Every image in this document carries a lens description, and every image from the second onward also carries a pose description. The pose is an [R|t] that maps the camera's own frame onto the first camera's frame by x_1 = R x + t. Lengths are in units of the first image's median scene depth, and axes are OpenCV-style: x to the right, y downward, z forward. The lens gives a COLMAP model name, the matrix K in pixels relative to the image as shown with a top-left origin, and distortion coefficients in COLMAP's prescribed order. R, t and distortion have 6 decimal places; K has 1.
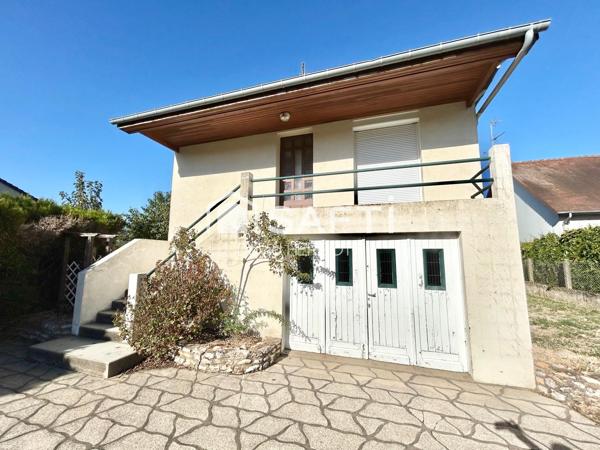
lens RADIAL K [[248.7, 0, 300.0], [0, 248.7, 225.0], [0, 0, 1]] dist [-0.000133, -0.000141]
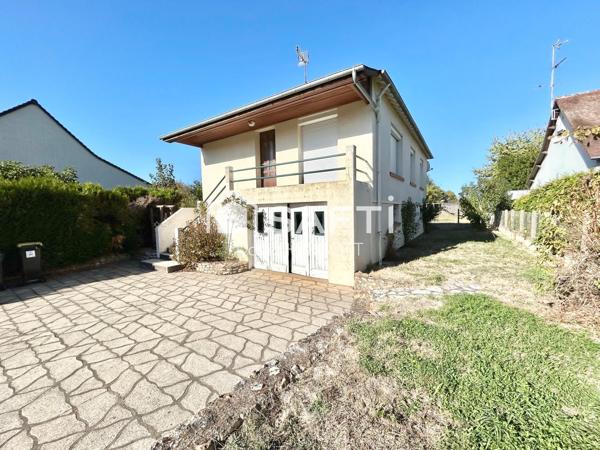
lens RADIAL K [[248.7, 0, 300.0], [0, 248.7, 225.0], [0, 0, 1]] dist [-0.000133, -0.000141]
pose [[0.961180, -0.012812, -0.275626, 0.666109], [0.064642, 0.981577, 0.179798, -0.094521], [0.268245, -0.190635, 0.944300, -0.479581]]
